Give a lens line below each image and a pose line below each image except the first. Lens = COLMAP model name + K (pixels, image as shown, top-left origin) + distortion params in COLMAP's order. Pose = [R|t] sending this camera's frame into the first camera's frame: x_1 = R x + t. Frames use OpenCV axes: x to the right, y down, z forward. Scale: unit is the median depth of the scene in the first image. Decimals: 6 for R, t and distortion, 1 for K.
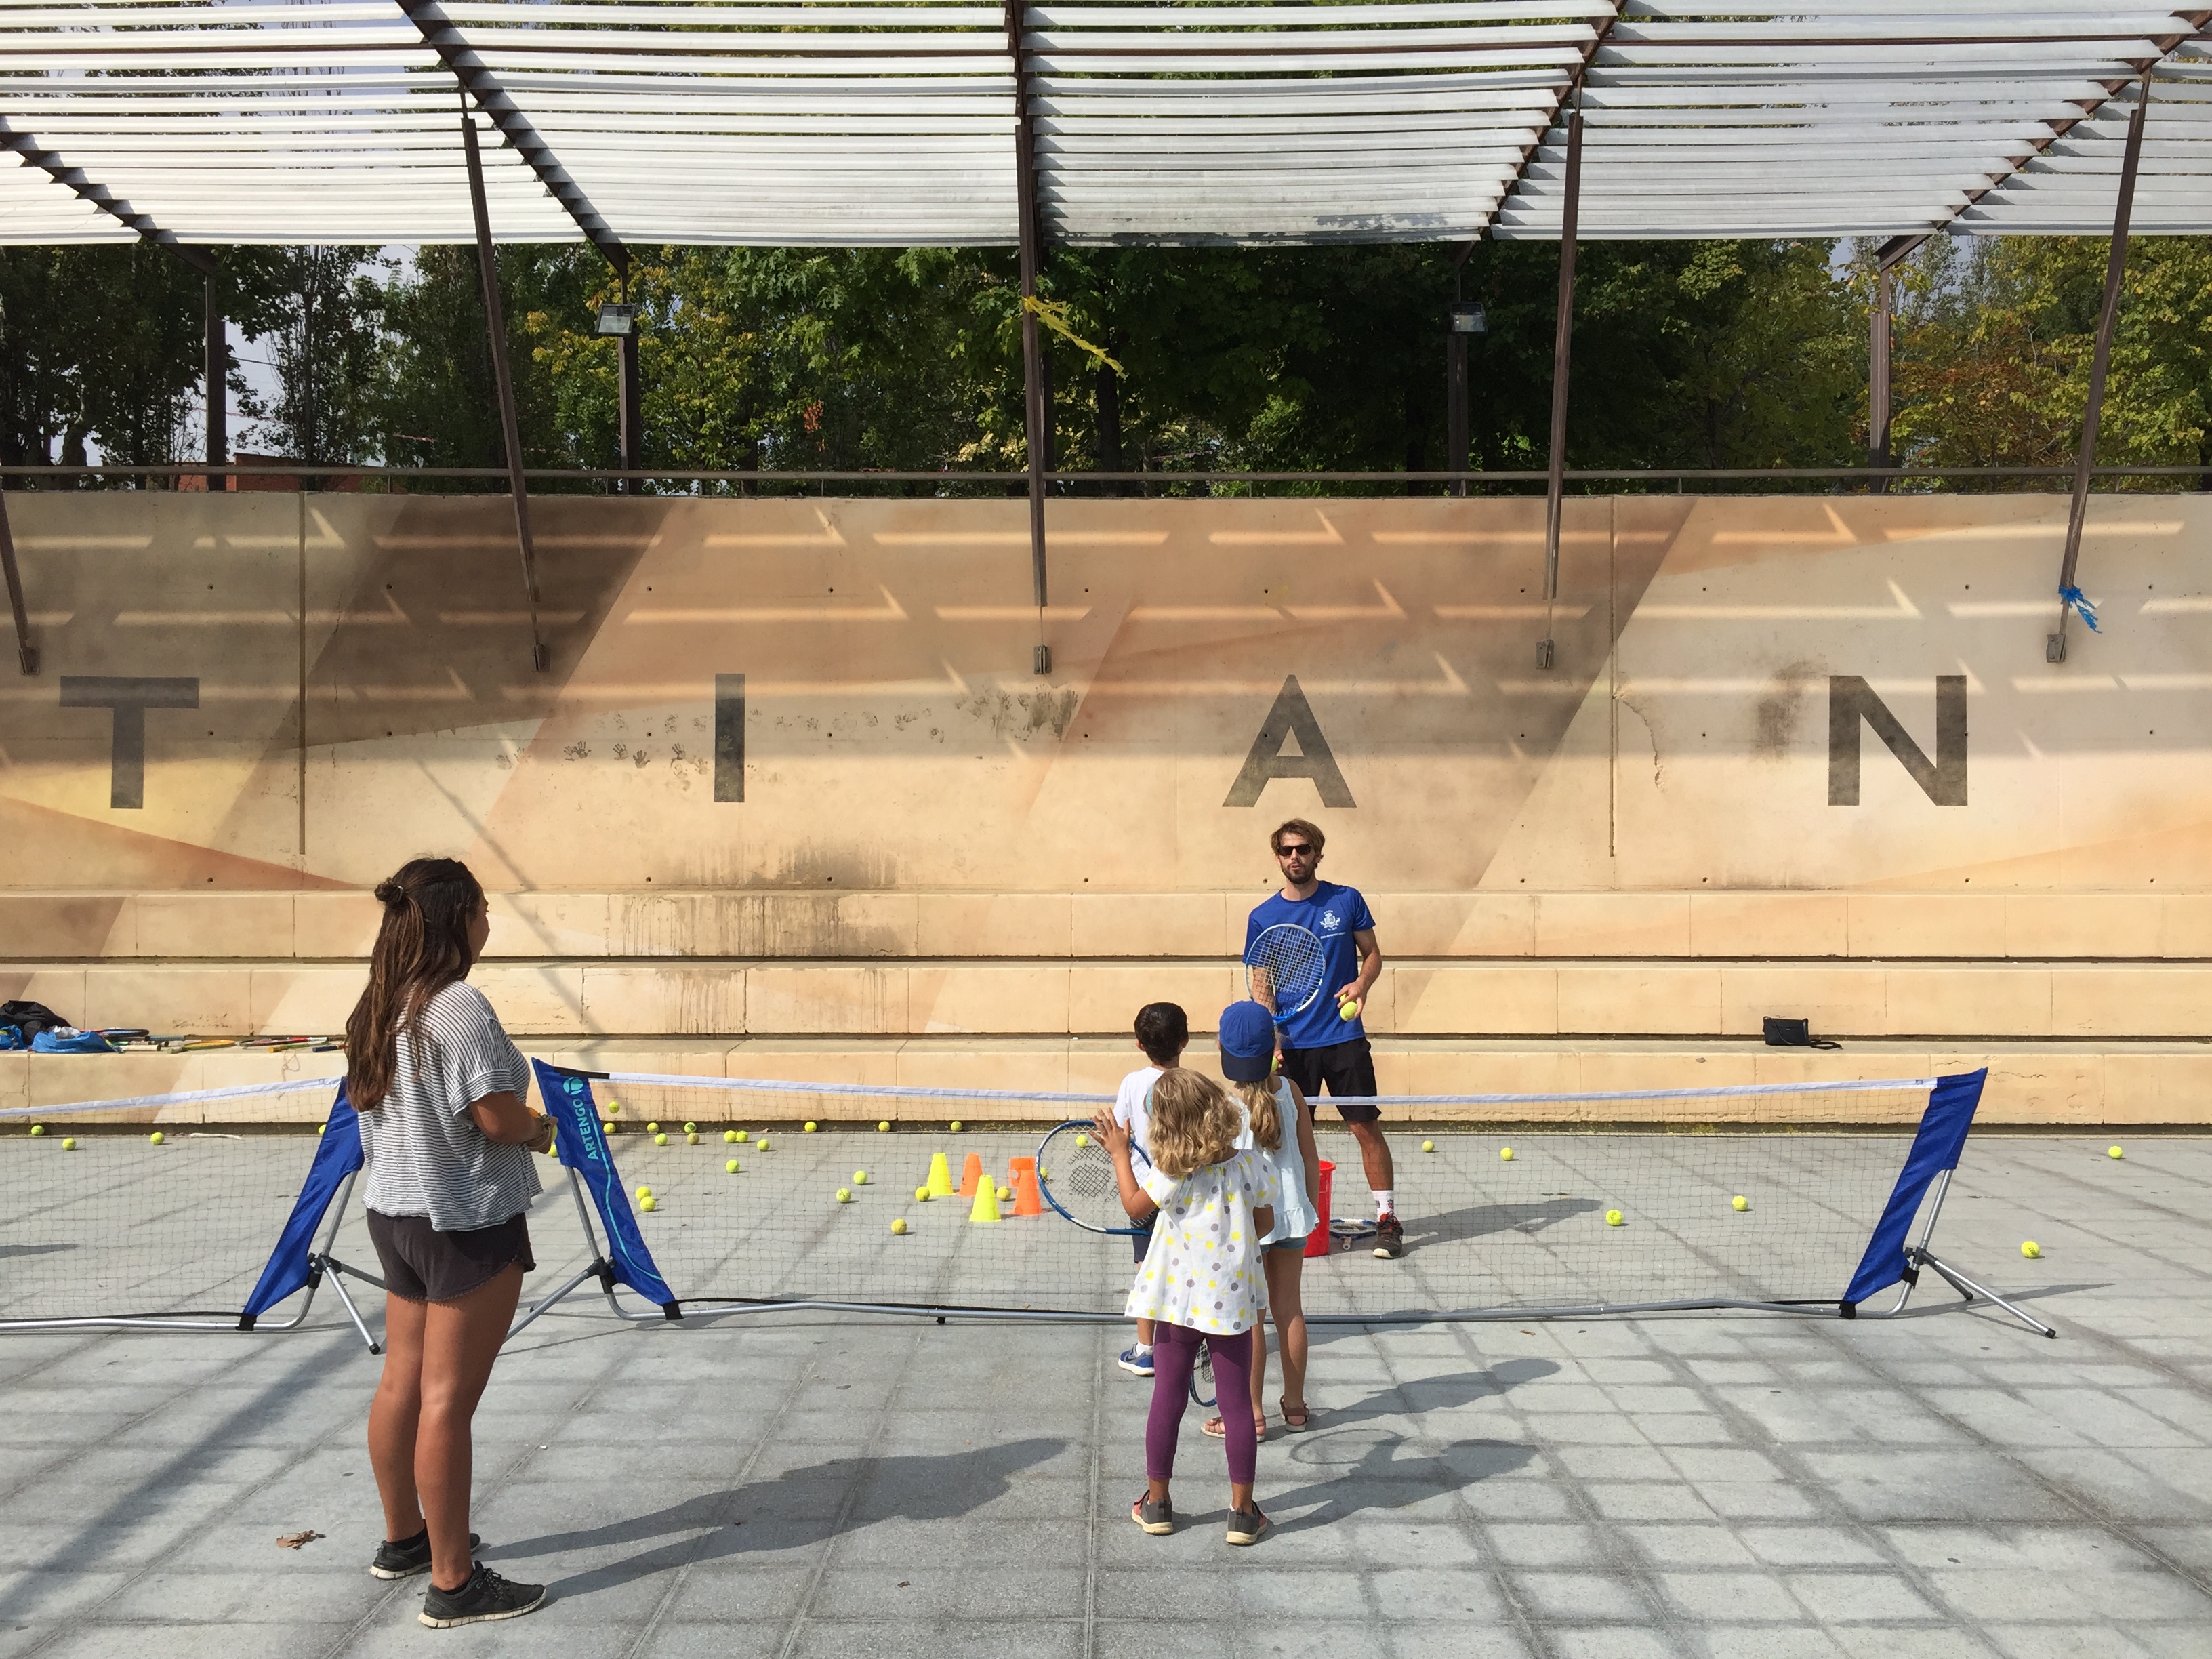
lens RADIAL K [[1869.9, 0, 1114.9], [0, 1869.9, 828.9], [0, 0, 1]] dist [0.091741, -0.133797]
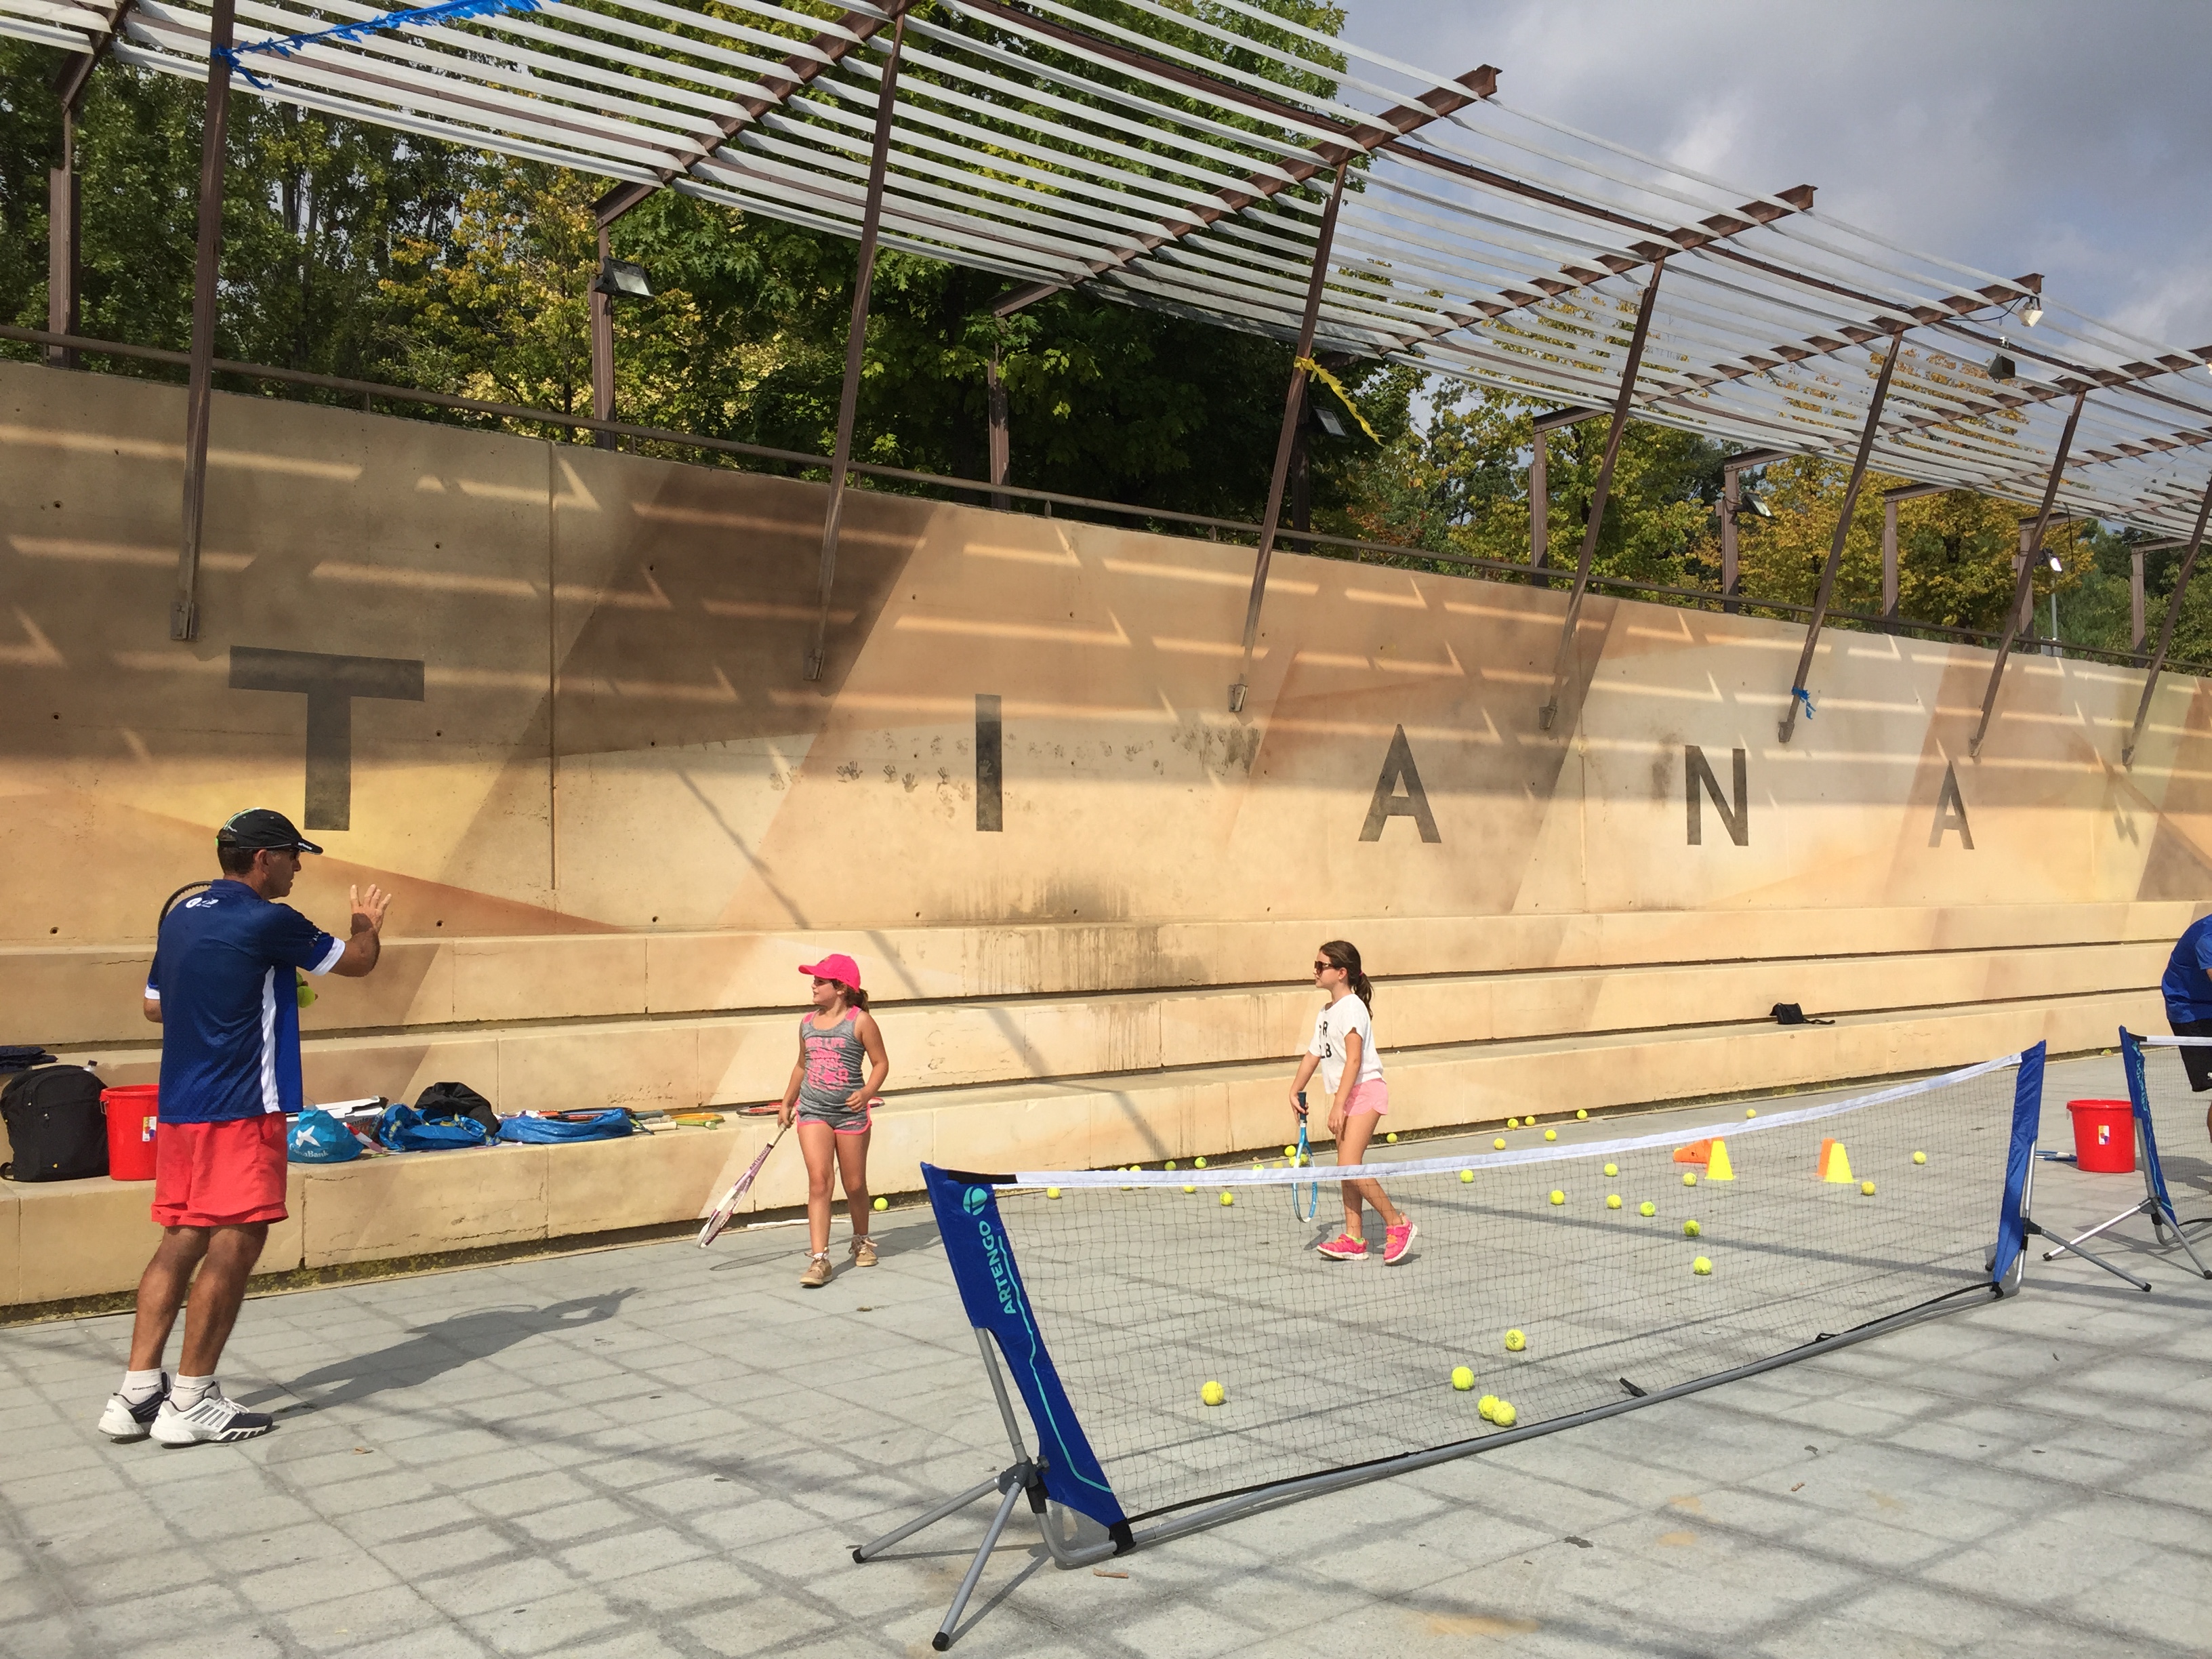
lens RADIAL K [[1869.9, 0, 1114.9], [0, 1869.9, 828.9], [0, 0, 1]] dist [0.091741, -0.133797]
pose [[0.788750, 0.012417, 0.614588, -0.726641], [0.015172, 0.999098, -0.039658, 0.022606], [-0.614526, 0.040605, 0.787851, 0.232806]]
